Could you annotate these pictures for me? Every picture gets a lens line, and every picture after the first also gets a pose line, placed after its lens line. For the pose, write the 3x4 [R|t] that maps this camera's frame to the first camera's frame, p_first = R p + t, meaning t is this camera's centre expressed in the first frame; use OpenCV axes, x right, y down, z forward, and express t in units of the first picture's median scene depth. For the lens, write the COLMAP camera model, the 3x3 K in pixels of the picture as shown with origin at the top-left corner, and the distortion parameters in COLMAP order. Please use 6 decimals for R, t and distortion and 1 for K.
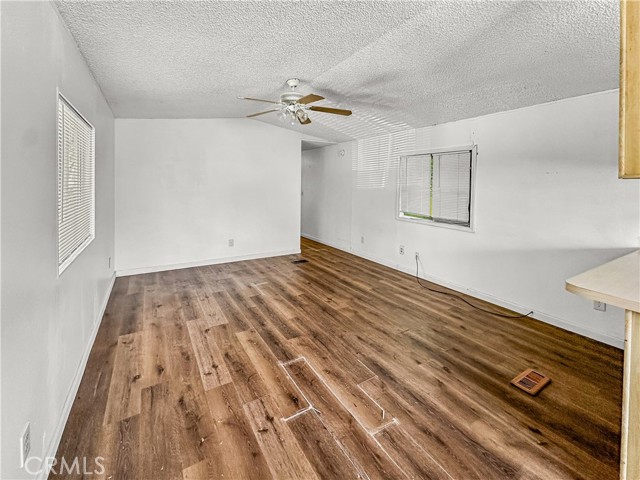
lens RADIAL K [[261.7, 0, 314.4], [0, 261.7, 223.4], [0, 0, 1]] dist [0.000410, 0.000559]
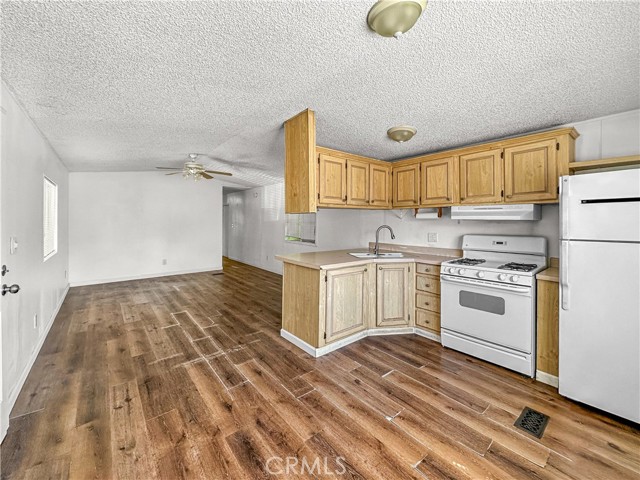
lens RADIAL K [[261.7, 0, 322.7], [0, 261.7, 222.6], [0, 0, 1]] dist [0.000410, 0.000559]
pose [[0.989955, -0.011079, 0.140945, 0.370369], [0.029626, 0.991047, -0.130182, 0.090433], [-0.138241, 0.133050, 0.981421, -0.580982]]
